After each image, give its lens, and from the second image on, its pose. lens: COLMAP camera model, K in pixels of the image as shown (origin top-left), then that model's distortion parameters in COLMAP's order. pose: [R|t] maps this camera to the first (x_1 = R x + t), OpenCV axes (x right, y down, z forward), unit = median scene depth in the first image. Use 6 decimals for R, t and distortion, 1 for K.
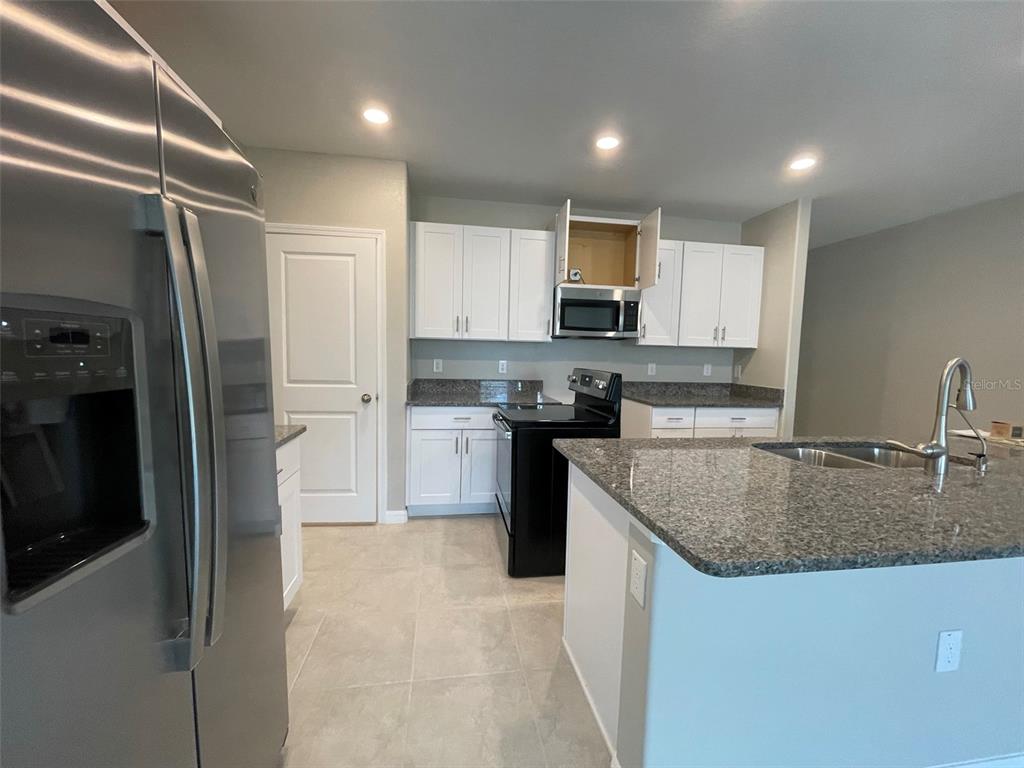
lens RADIAL K [[411.4, 0, 511.3], [0, 411.4, 387.9], [0, 0, 1]] dist [0.002776, 0.000196]
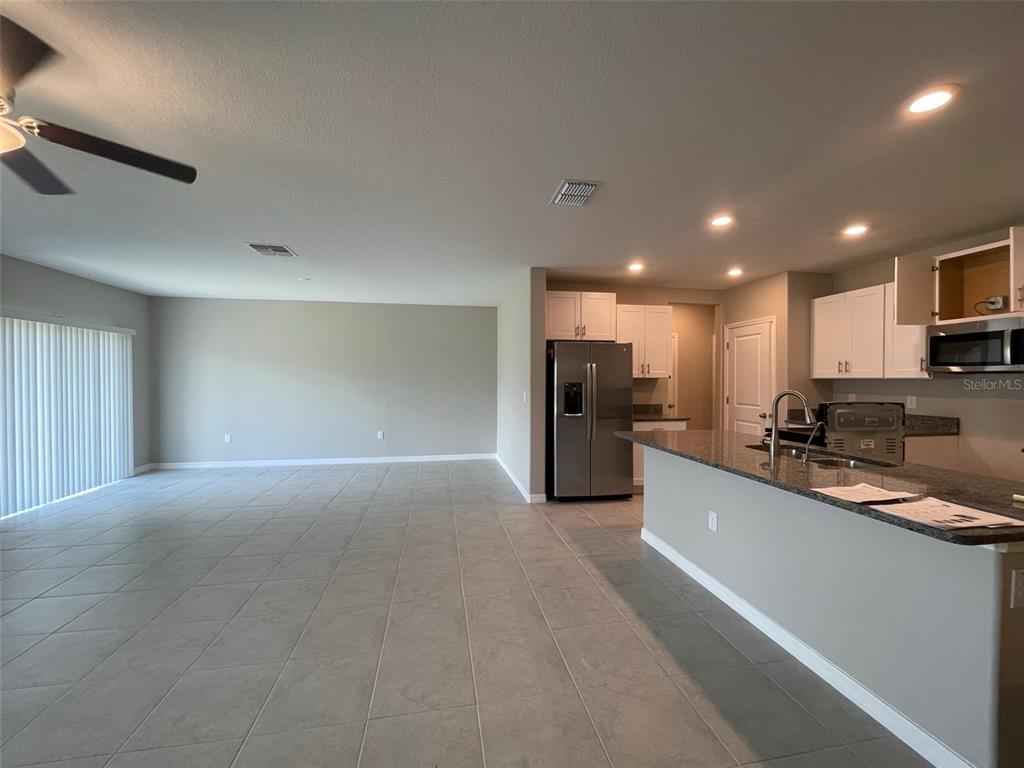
lens RADIAL K [[411.4, 0, 511.0], [0, 411.4, 385.2], [0, 0, 1]] dist [0.002776, 0.000196]
pose [[0.015037, -0.007935, -0.999855, 1.156193], [-0.092804, 0.995641, -0.009298, 0.012274], [0.995571, 0.092931, 0.014235, -0.056474]]
